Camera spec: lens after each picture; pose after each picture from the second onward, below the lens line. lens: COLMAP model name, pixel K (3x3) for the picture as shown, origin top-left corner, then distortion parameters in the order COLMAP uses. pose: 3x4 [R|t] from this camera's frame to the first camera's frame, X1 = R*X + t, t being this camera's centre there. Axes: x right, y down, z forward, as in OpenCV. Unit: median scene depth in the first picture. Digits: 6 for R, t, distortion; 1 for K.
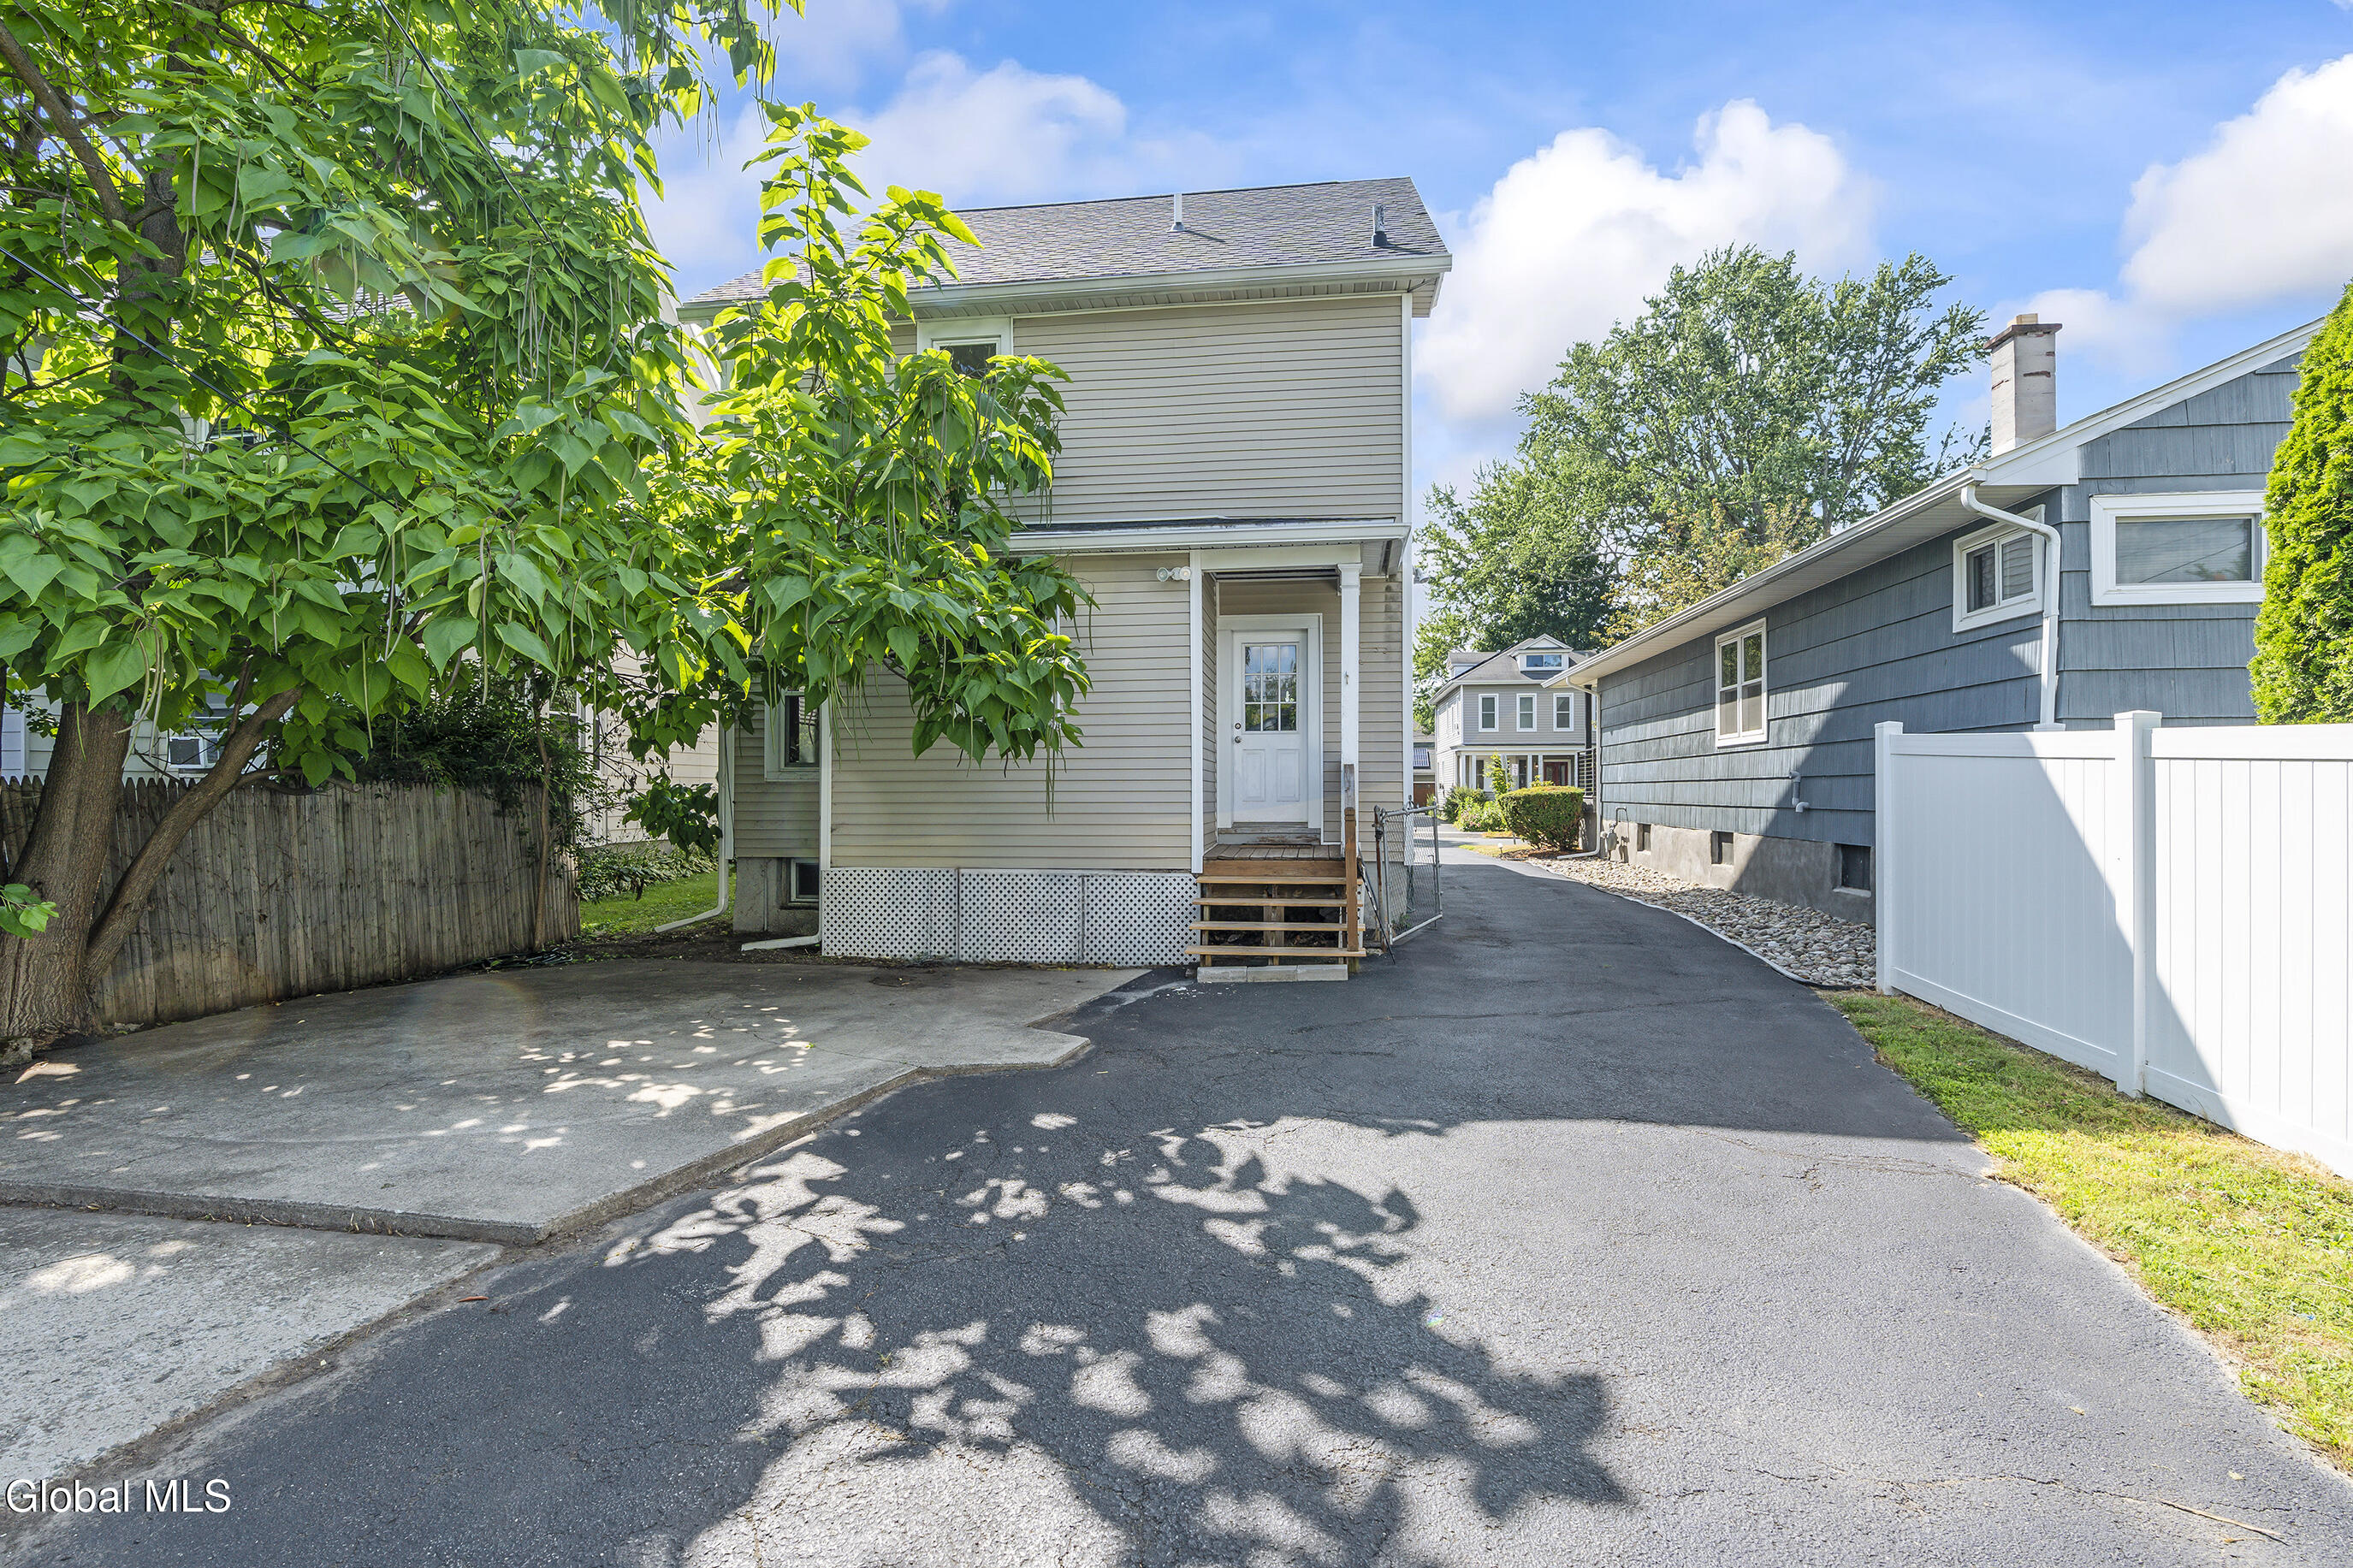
lens RADIAL K [[1086.7, 0, 1177.9], [0, 1086.7, 787.3], [0, 0, 1]] dist [0.000053, 0.000019]
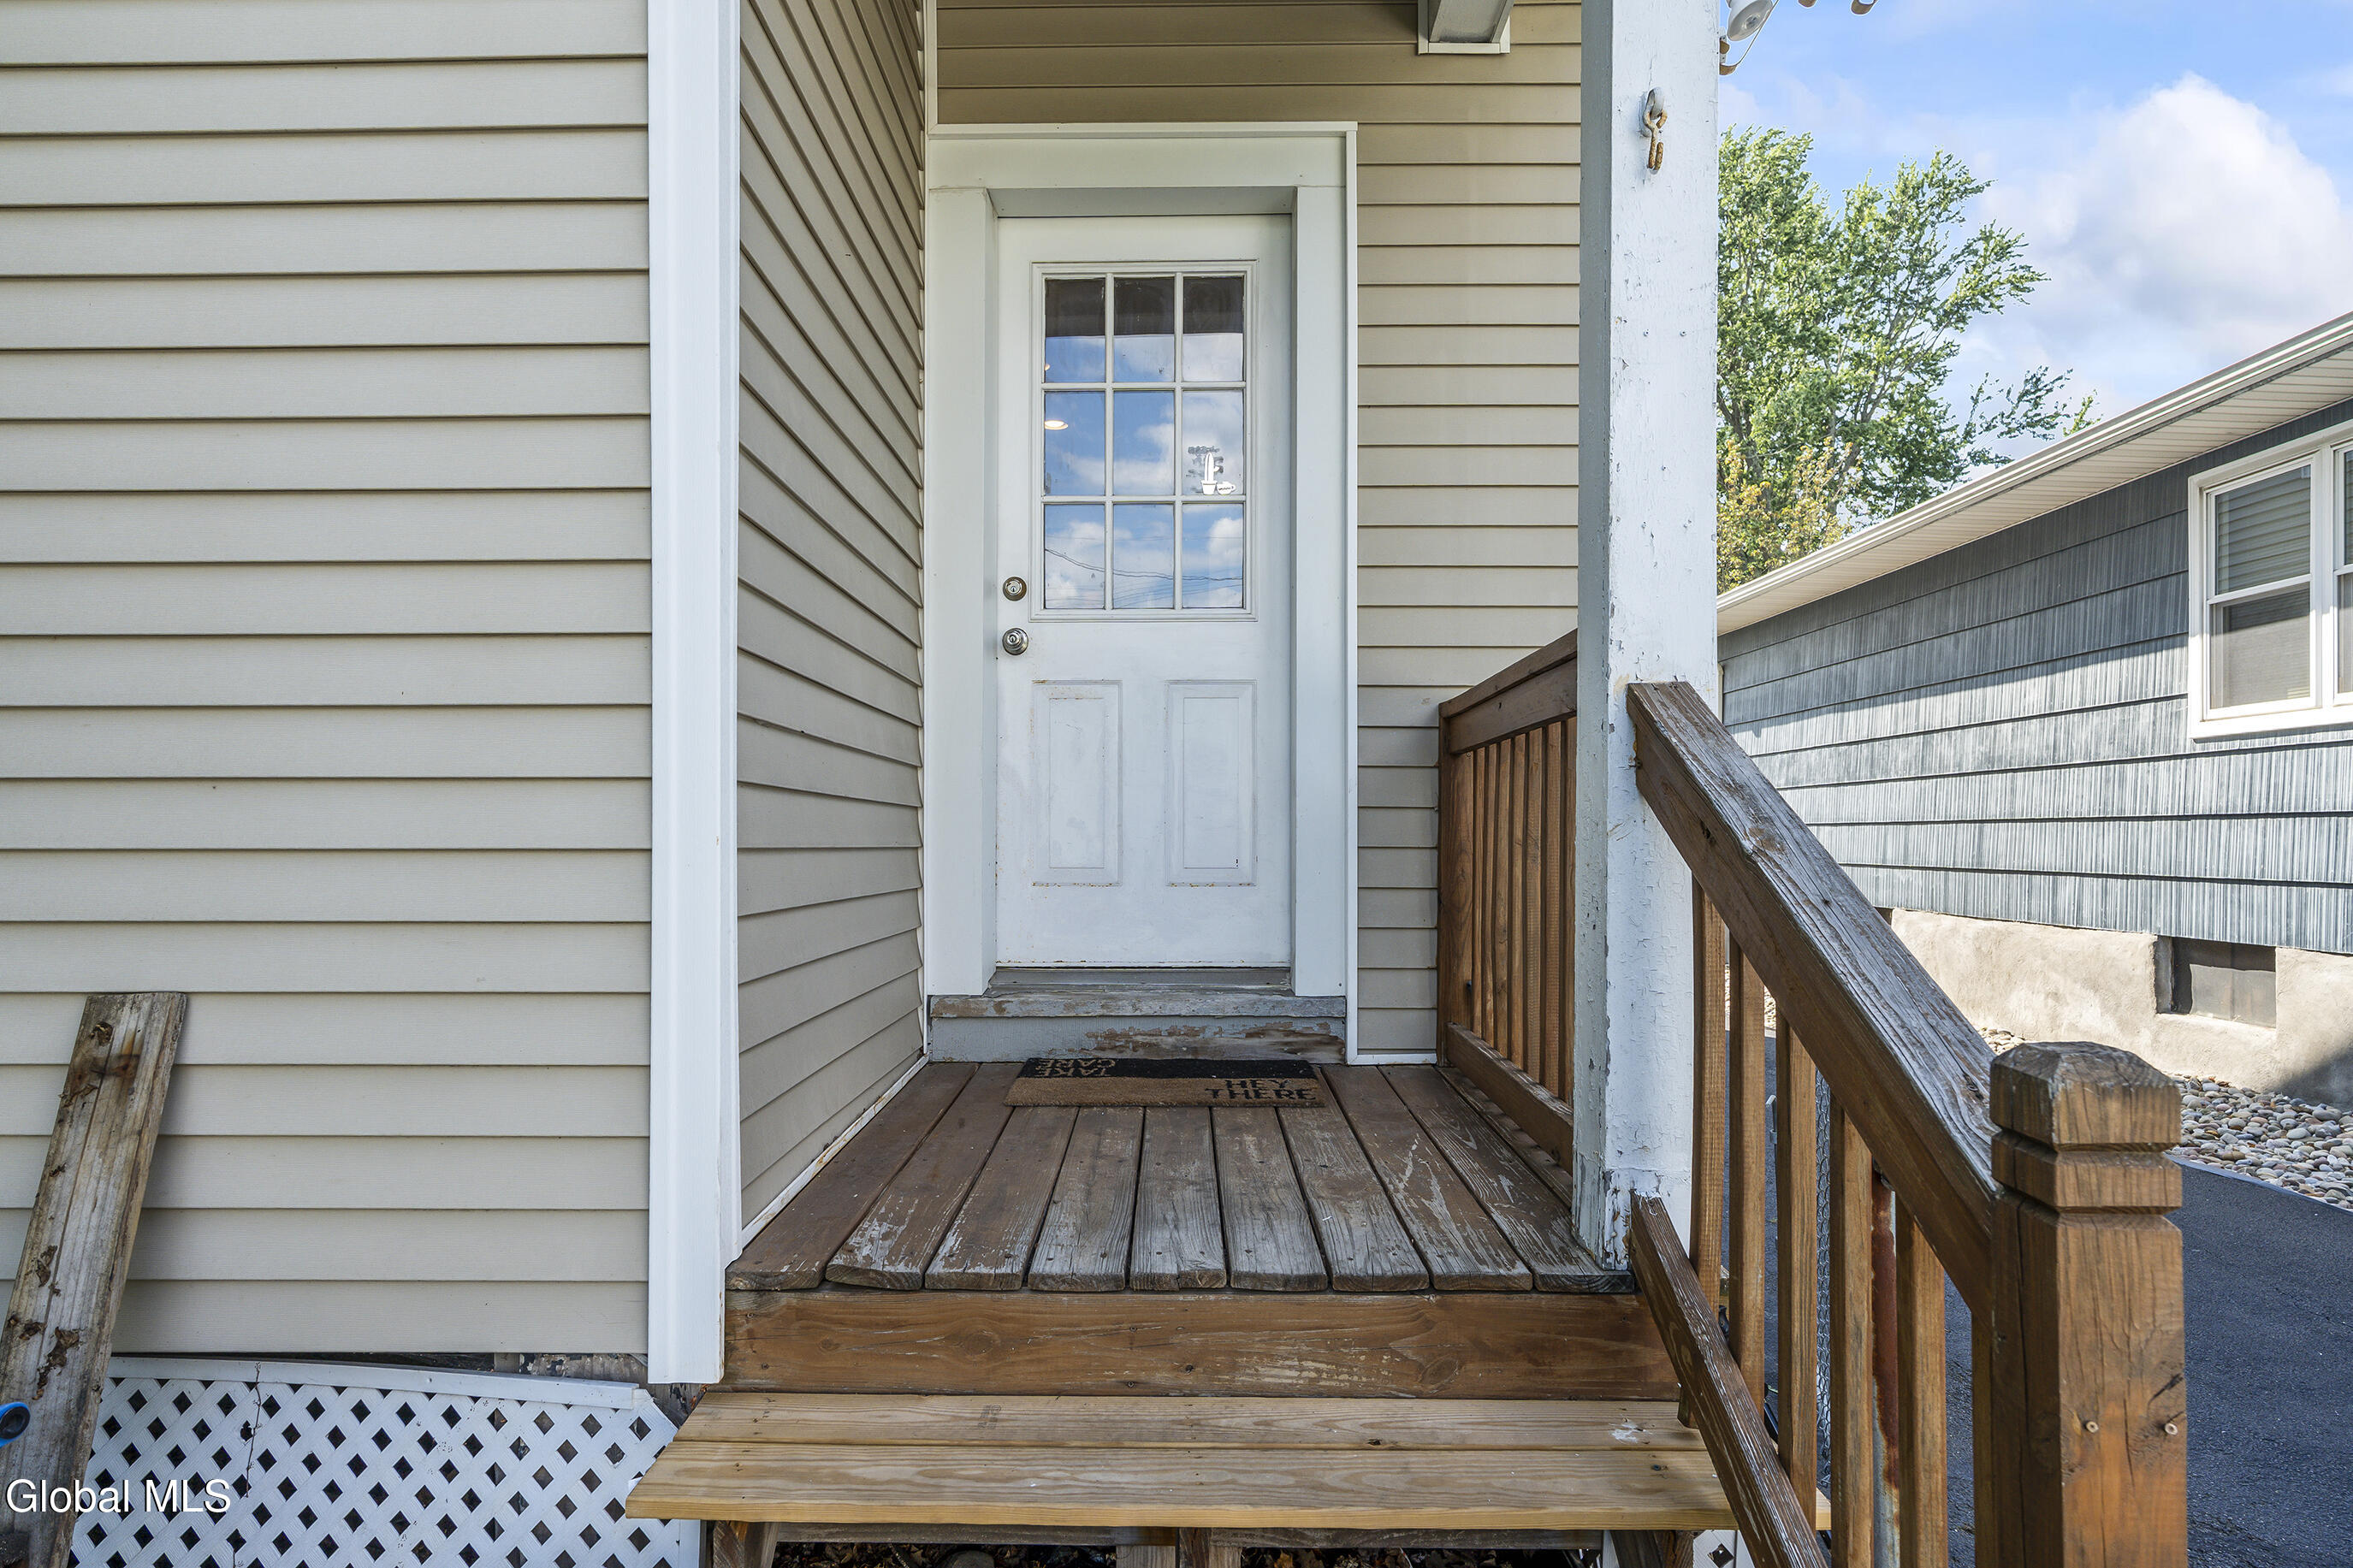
lens RADIAL K [[1292.5, 0, 1175.7], [0, 1292.5, 793.3], [0, 0, 1]] dist [-0.000578, -0.000031]
pose [[0.991334, 0.006621, 0.131196, 0.012778], [-0.002254, 0.999439, -0.033409, 0.000474], [-0.131343, 0.032824, 0.990793, 0.167594]]
